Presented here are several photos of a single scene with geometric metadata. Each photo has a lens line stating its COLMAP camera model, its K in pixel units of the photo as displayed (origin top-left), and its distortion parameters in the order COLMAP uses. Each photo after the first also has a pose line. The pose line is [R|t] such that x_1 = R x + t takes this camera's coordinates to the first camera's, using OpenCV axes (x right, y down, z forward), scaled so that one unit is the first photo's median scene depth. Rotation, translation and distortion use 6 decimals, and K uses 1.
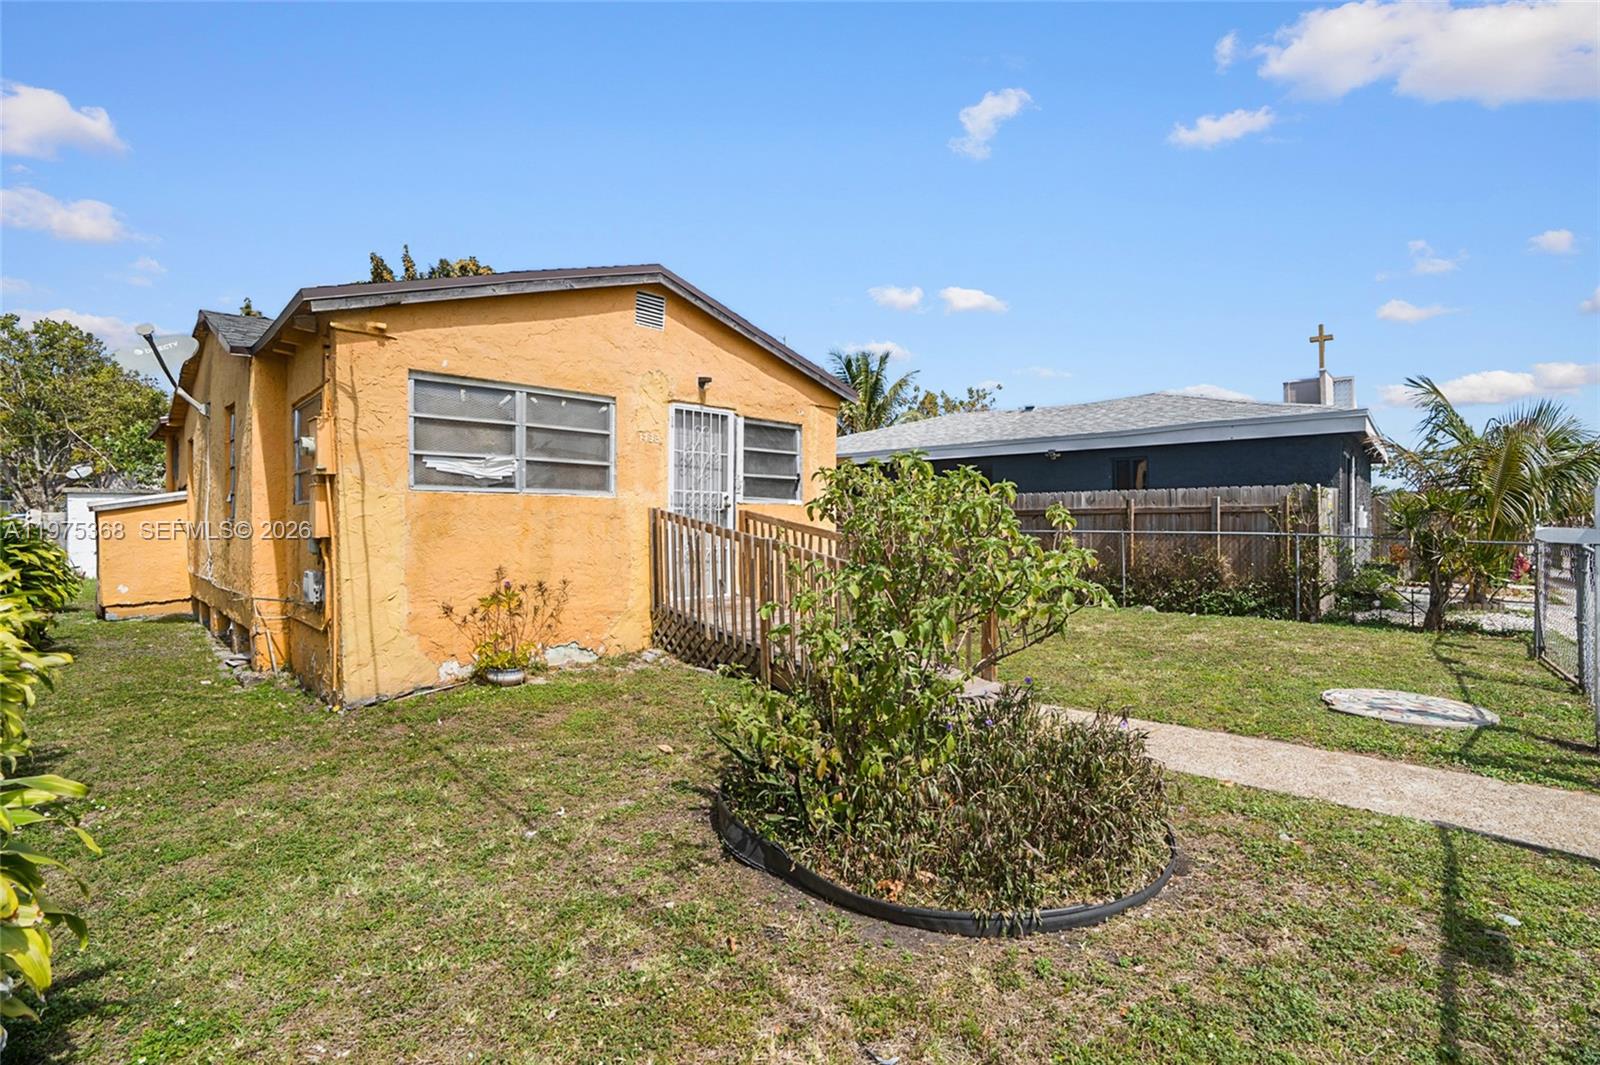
lens RADIAL K [[743.0, 0, 803.3], [0, 743.0, 532.2], [0, 0, 1]] dist [-0.037934, 0.004477]
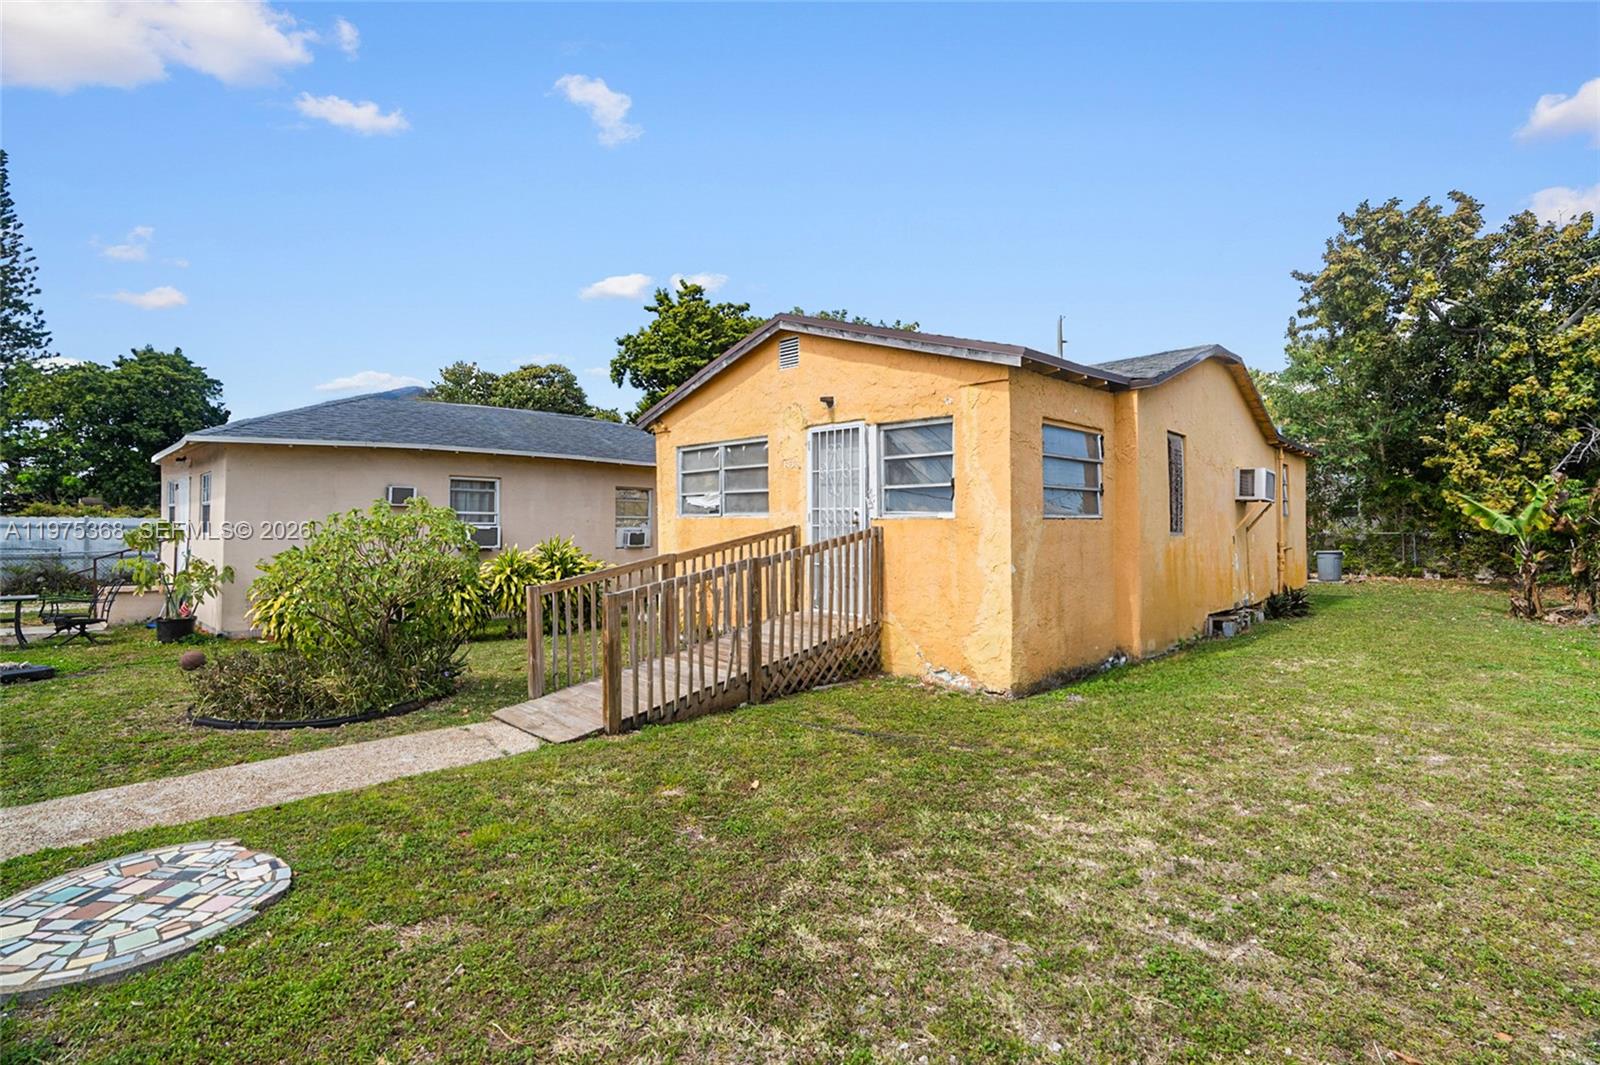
lens RADIAL K [[743.0, 0, 803.2], [0, 743.0, 528.0], [0, 0, 1]] dist [-0.037934, 0.004477]
pose [[0.003644, 0.001417, -0.999992, 0.882752], [-0.011775, 0.999930, 0.001374, -0.029130], [0.999924, 0.011770, 0.003660, 0.960647]]
